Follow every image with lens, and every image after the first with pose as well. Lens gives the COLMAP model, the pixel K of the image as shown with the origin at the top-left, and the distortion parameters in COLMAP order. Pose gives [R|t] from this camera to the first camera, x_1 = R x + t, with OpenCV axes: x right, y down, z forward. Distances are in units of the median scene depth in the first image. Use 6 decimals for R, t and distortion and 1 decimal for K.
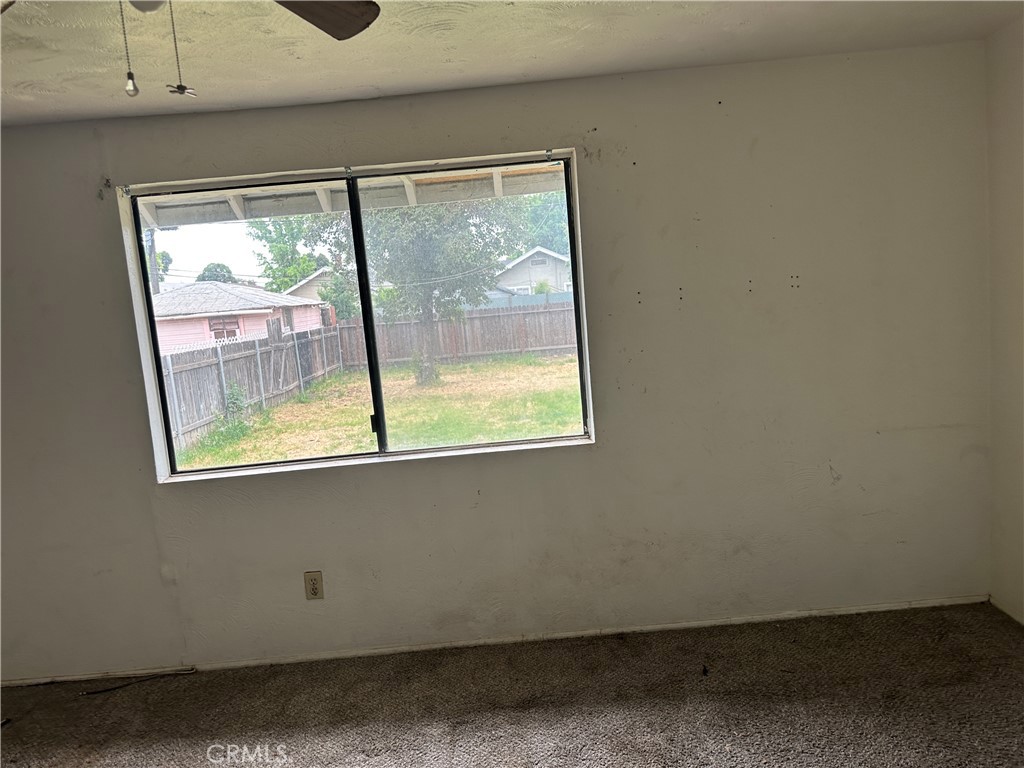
lens RADIAL K [[718.1, 0, 512.0], [0, 718.1, 384.0], [0, 0, 1]] dist [0.153825, -0.247893]
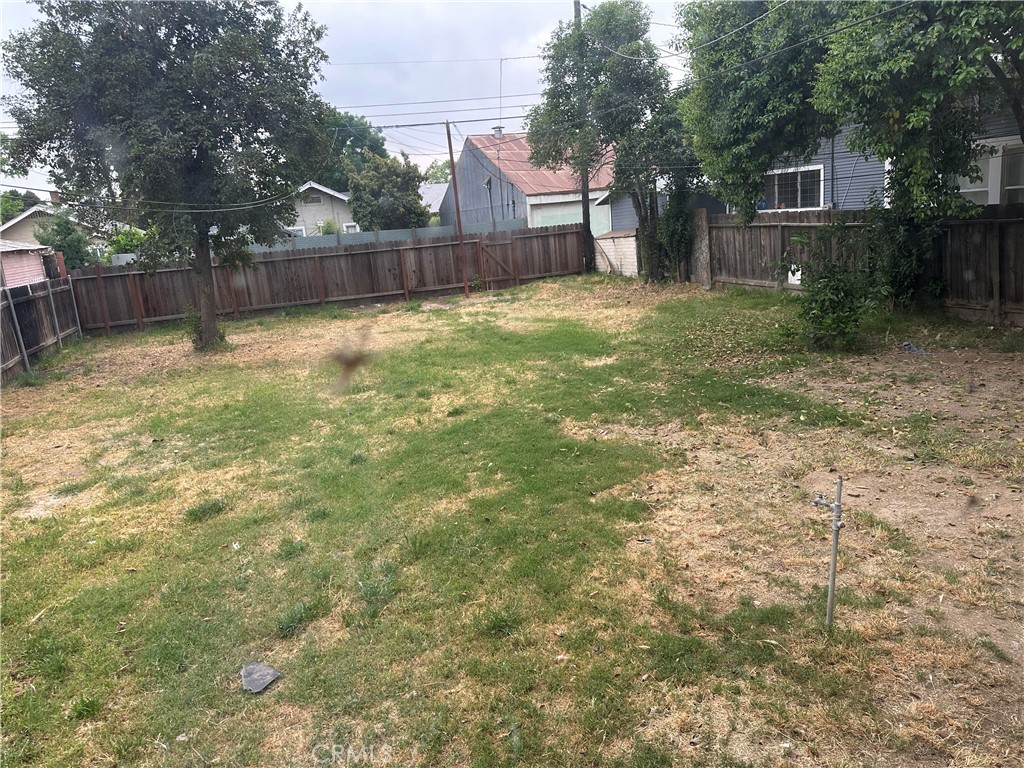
lens RADIAL K [[715.2, 0, 512.0], [0, 715.2, 384.0], [0, 0, 1]] dist [-0.002710, -0.004820]
pose [[0.945892, -0.072203, 0.316345, -0.053443], [0.047708, 0.995279, 0.084516, -0.011531], [-0.320954, -0.064851, 0.944872, 0.155658]]
